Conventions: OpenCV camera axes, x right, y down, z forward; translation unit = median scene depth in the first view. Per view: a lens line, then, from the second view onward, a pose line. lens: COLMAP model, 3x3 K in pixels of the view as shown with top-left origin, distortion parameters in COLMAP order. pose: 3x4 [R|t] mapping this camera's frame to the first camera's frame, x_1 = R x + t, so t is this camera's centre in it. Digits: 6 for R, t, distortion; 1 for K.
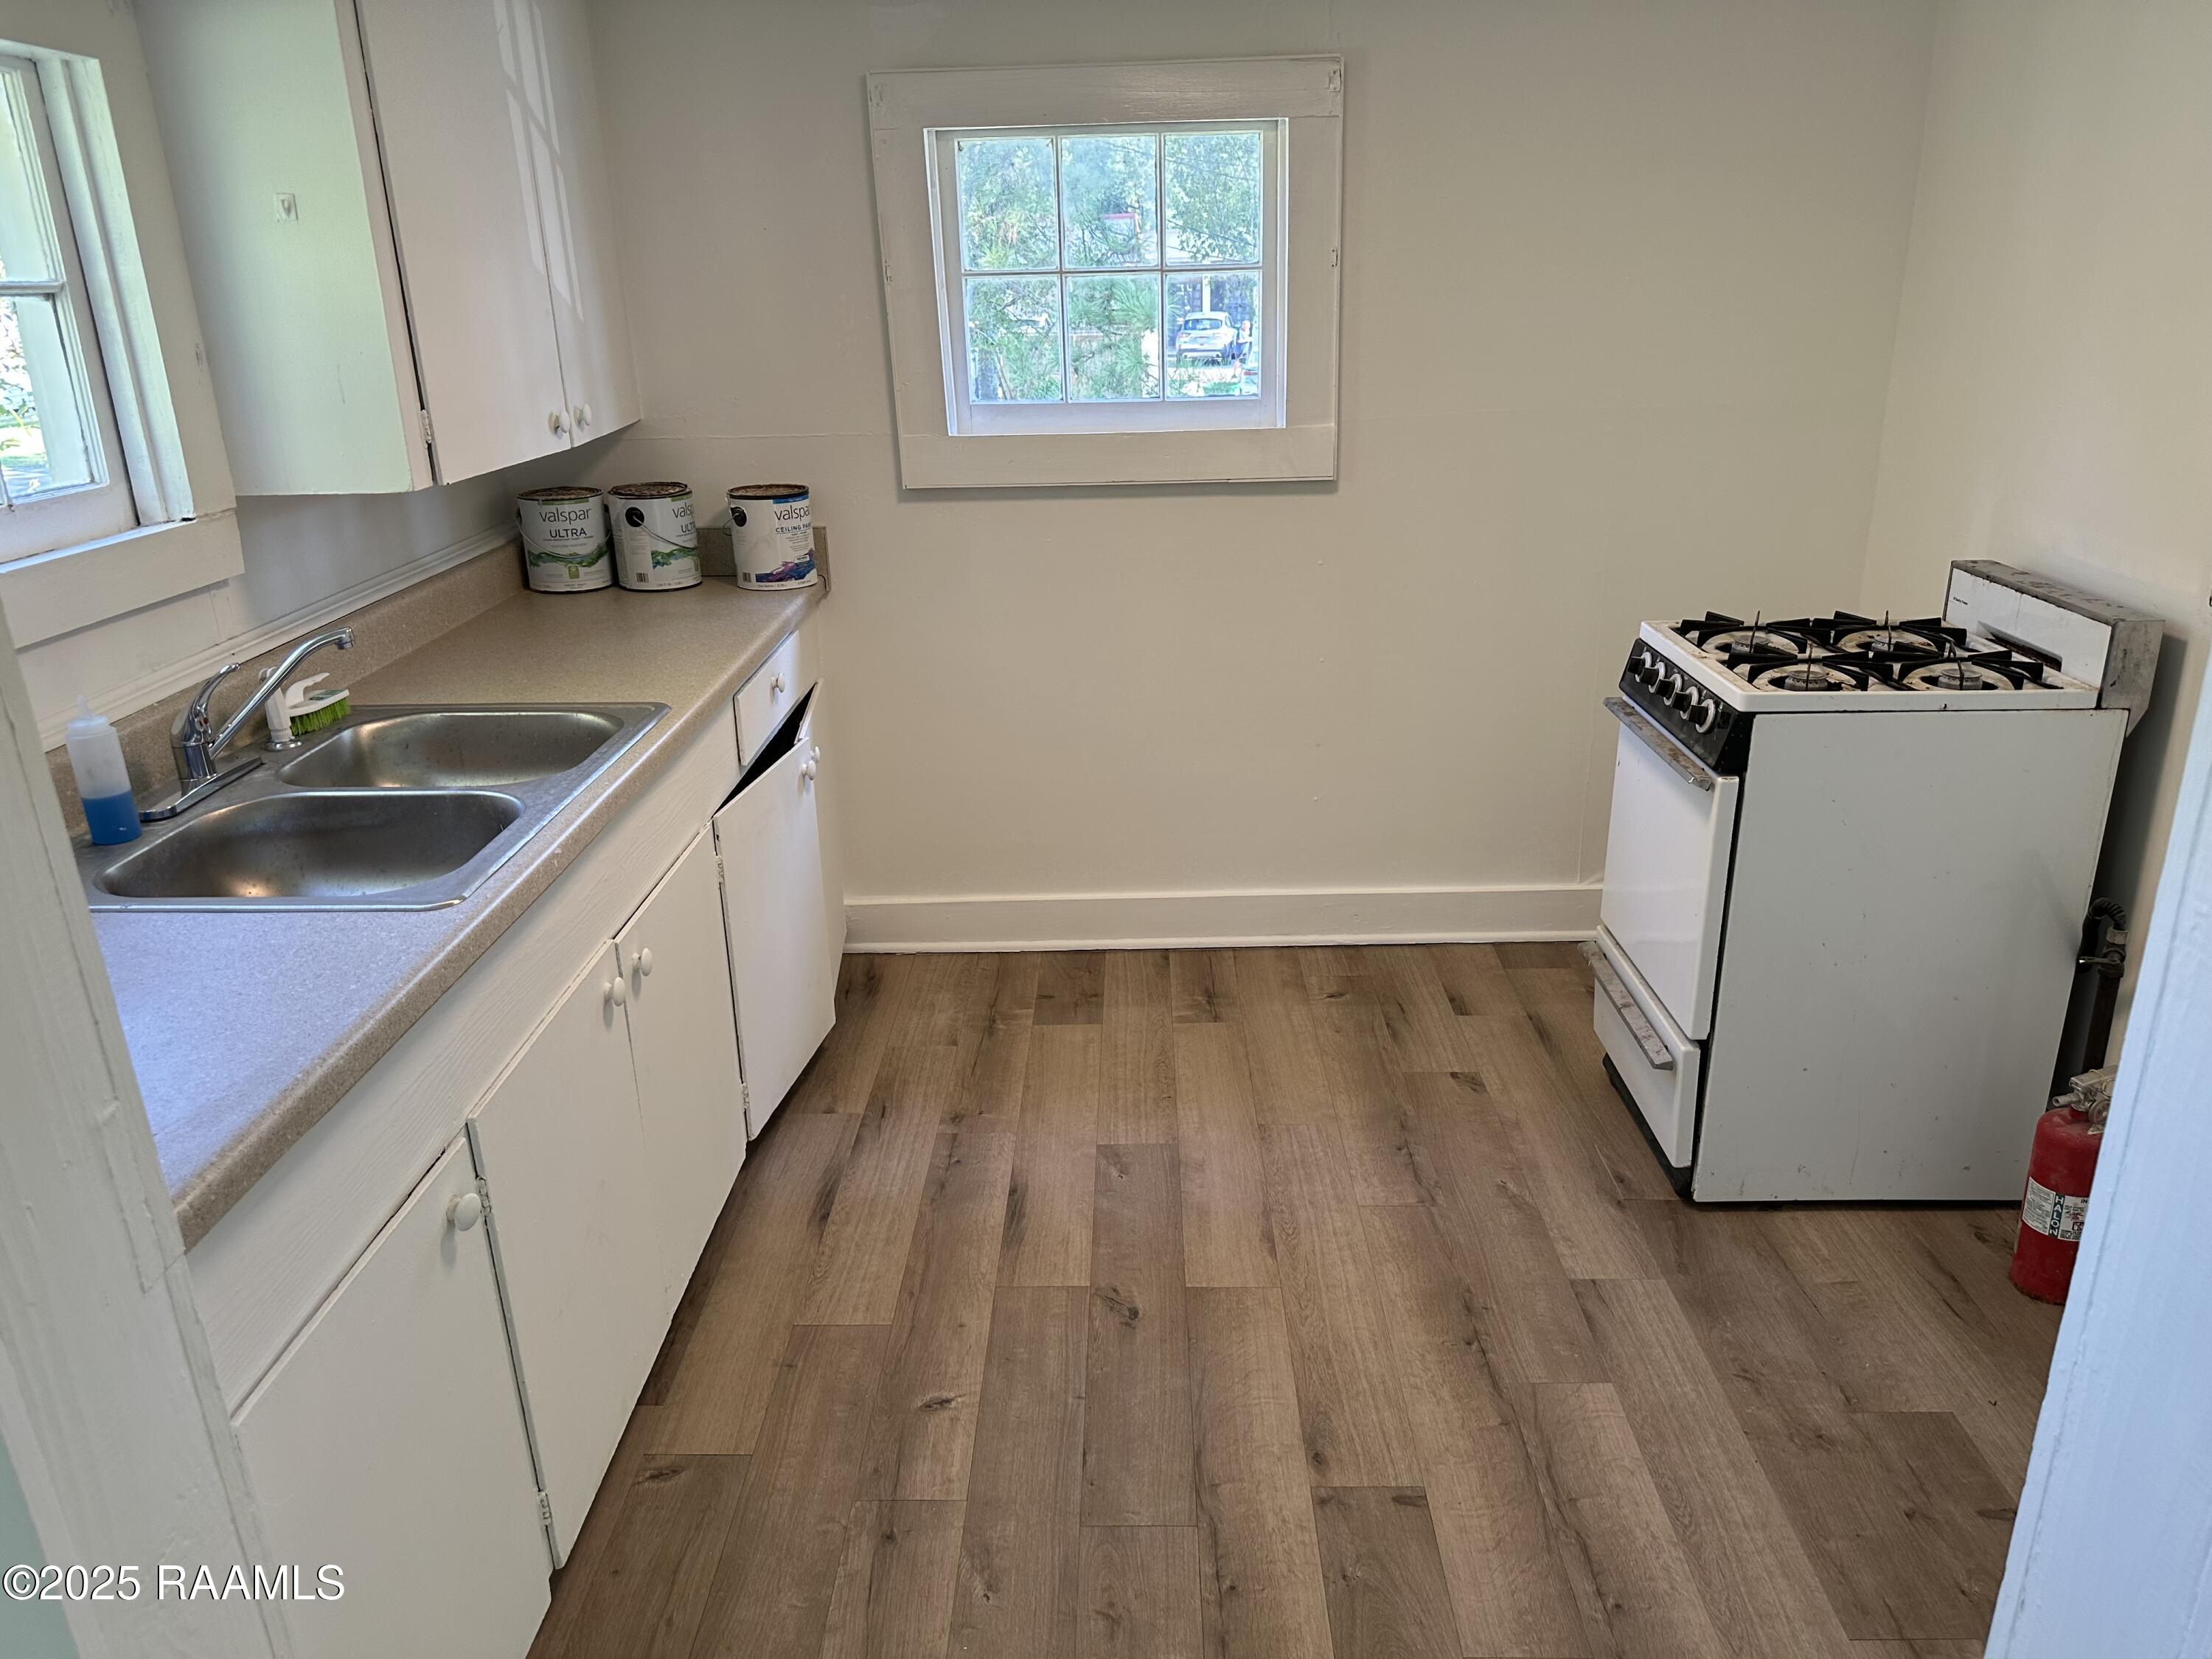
lens RADIAL K [[1560.0, 0, 1106.0], [0, 1560.0, 829.5], [0, 0, 1]] dist [0.002955, -0.000997]
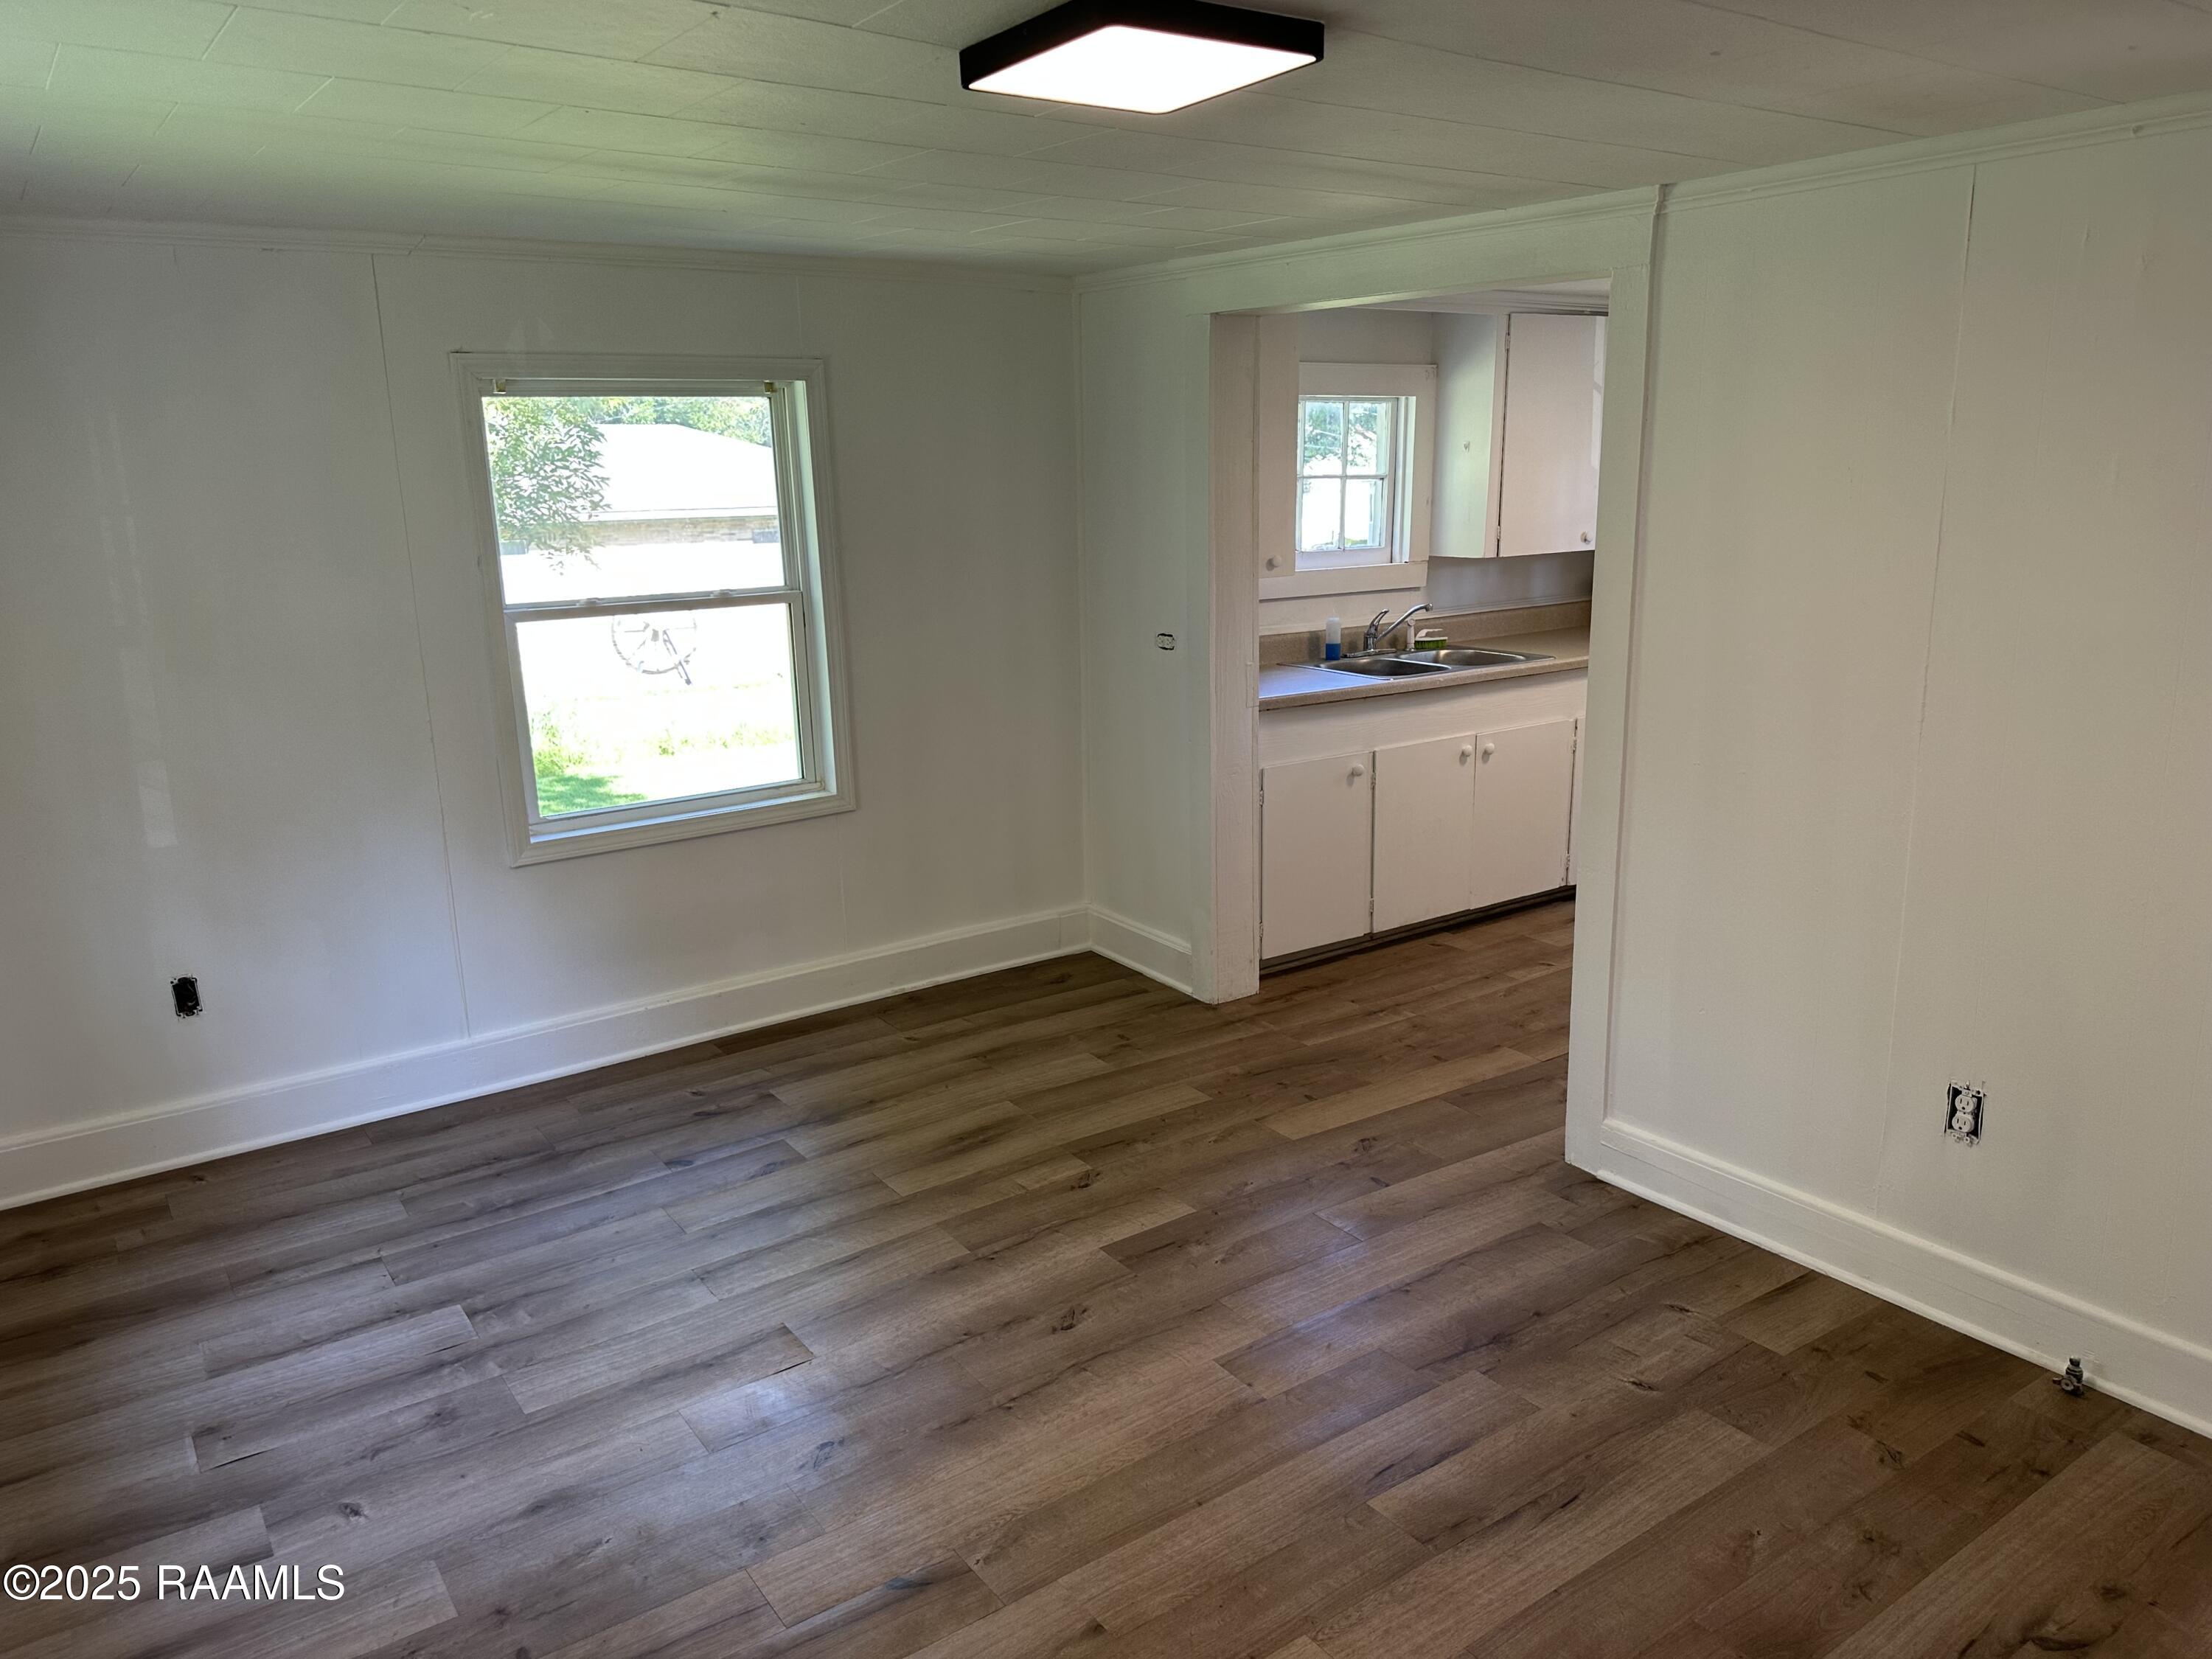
lens RADIAL K [[1562.0, 0, 1105.1], [0, 1562.0, 861.0], [0, 0, 1]] dist [0.028654, -0.000117]
pose [[0.589014, 0.205605, -0.781530, 1.263148], [-0.263541, 0.963093, 0.054749, 0.271967], [0.763943, 0.173717, 0.621461, -0.925978]]
